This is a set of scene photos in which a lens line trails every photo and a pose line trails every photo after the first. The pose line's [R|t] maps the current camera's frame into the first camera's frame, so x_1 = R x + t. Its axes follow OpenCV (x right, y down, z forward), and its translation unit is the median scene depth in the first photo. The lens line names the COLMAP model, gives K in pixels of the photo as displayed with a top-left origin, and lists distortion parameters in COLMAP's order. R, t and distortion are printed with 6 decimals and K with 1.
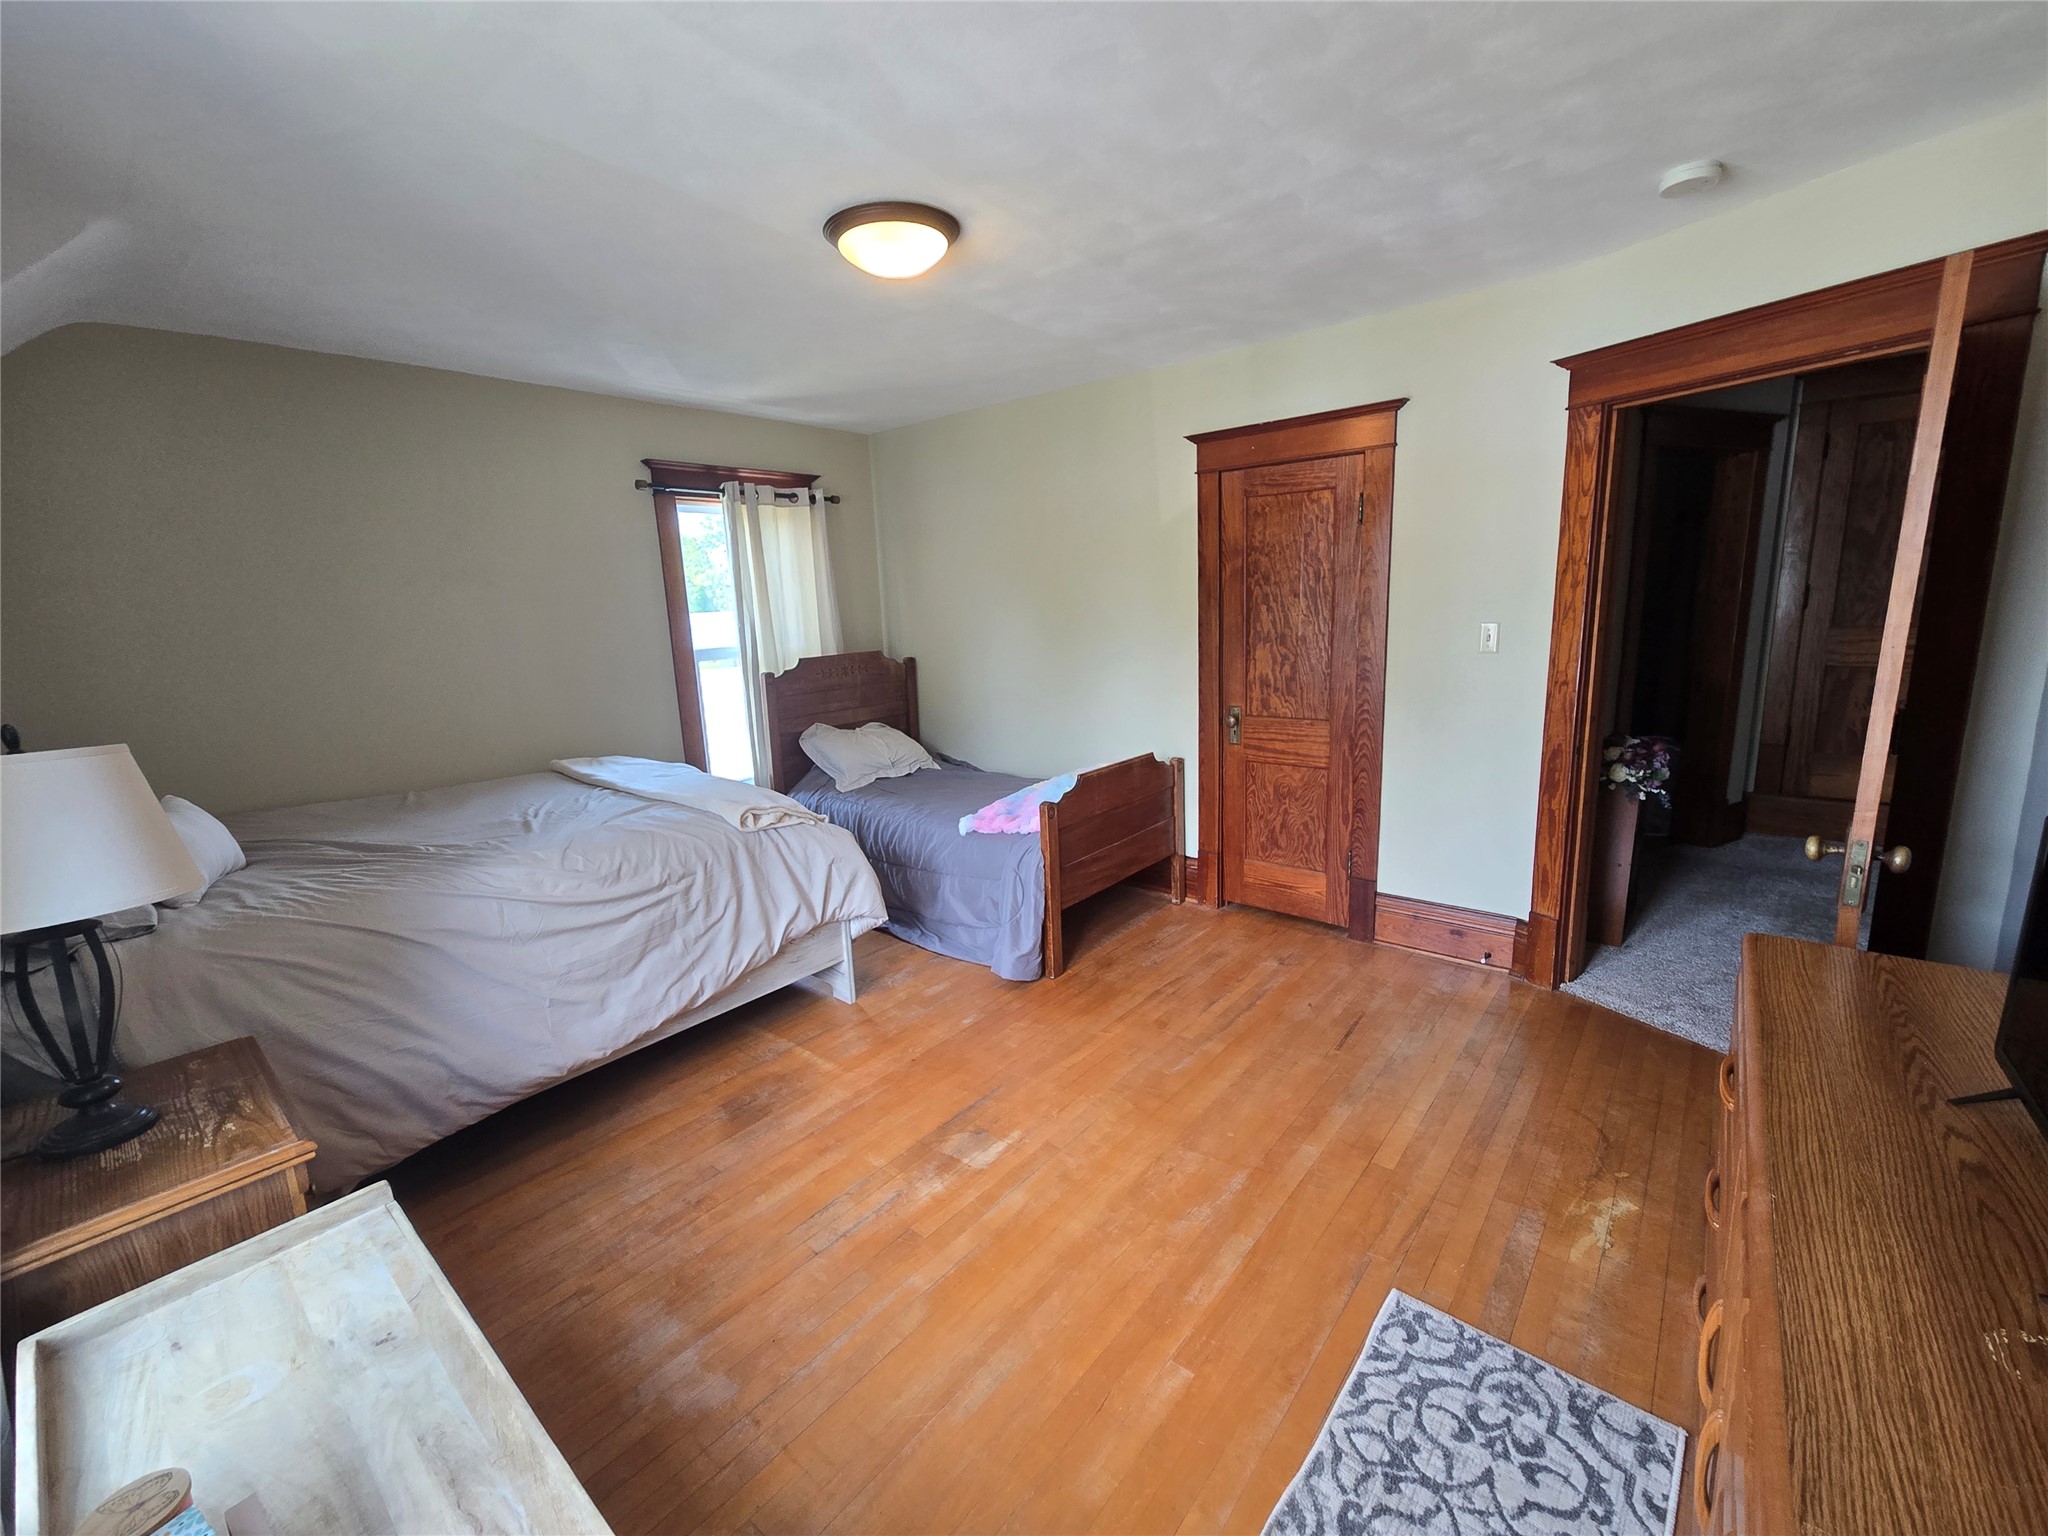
lens RADIAL K [[840.1, 0, 1021.3], [0, 840.1, 761.0], [0, 0, 1]] dist [0.000554, -0.000038]
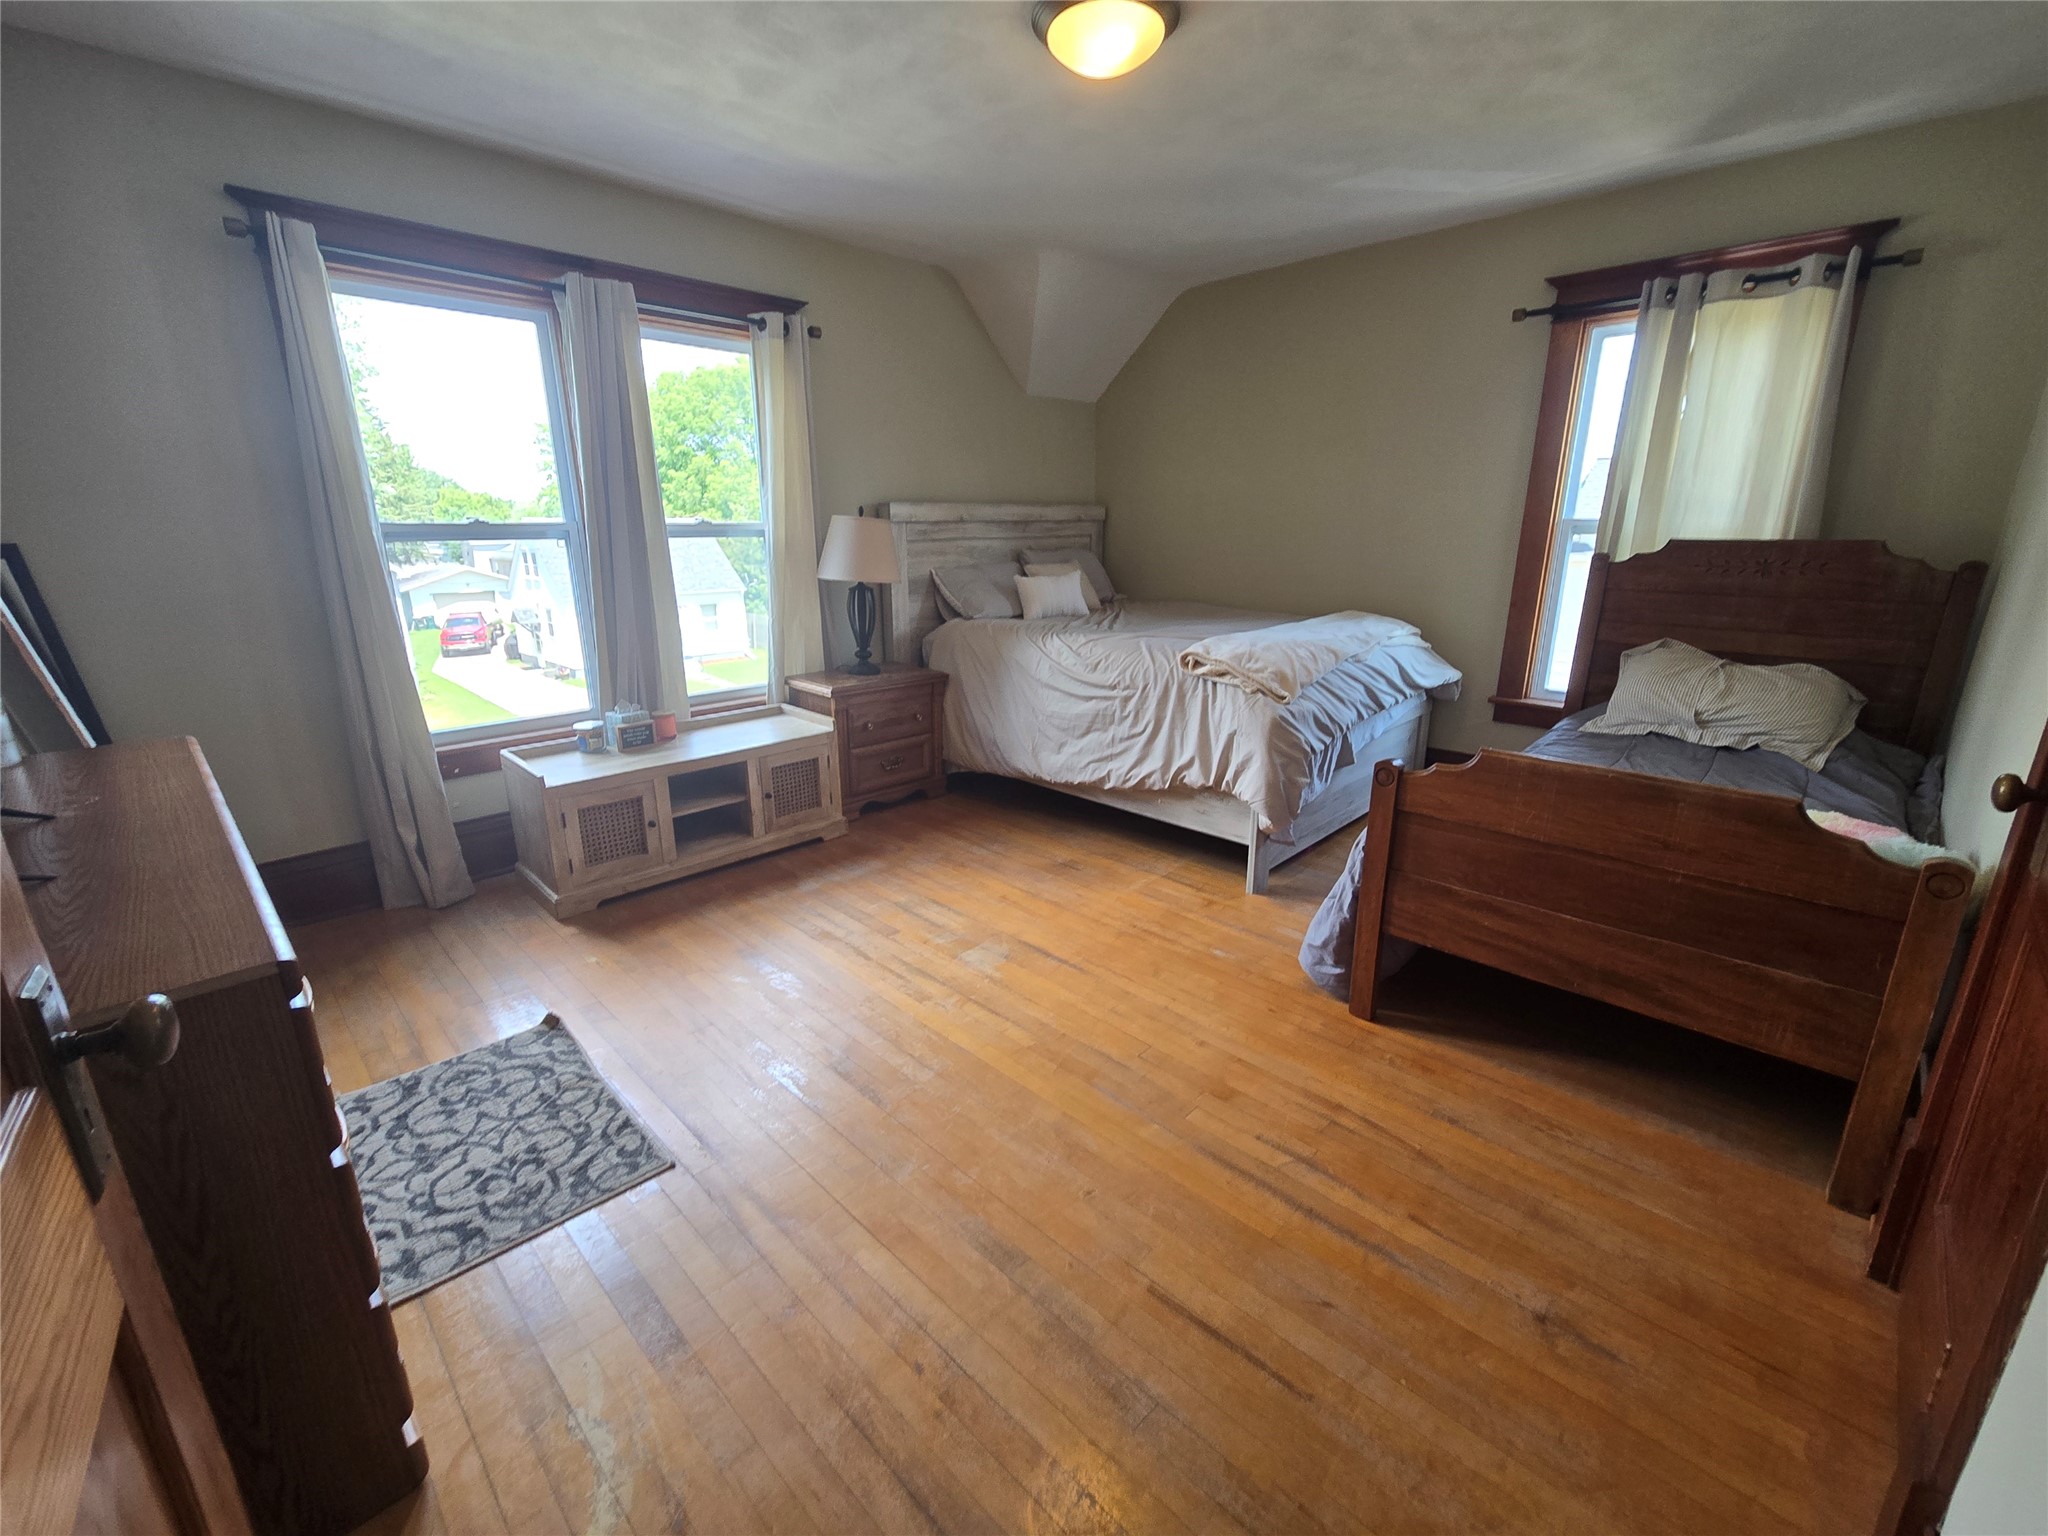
lens RADIAL K [[840.1, 0, 1026.1], [0, 840.1, 761.5], [0, 0, 1]] dist [0.000554, -0.000038]
pose [[-0.066979, 0.314927, -0.946750, 1.281682], [-0.184669, 0.928573, 0.321946, -0.206499], [0.980516, 0.196399, -0.004038, 1.411133]]
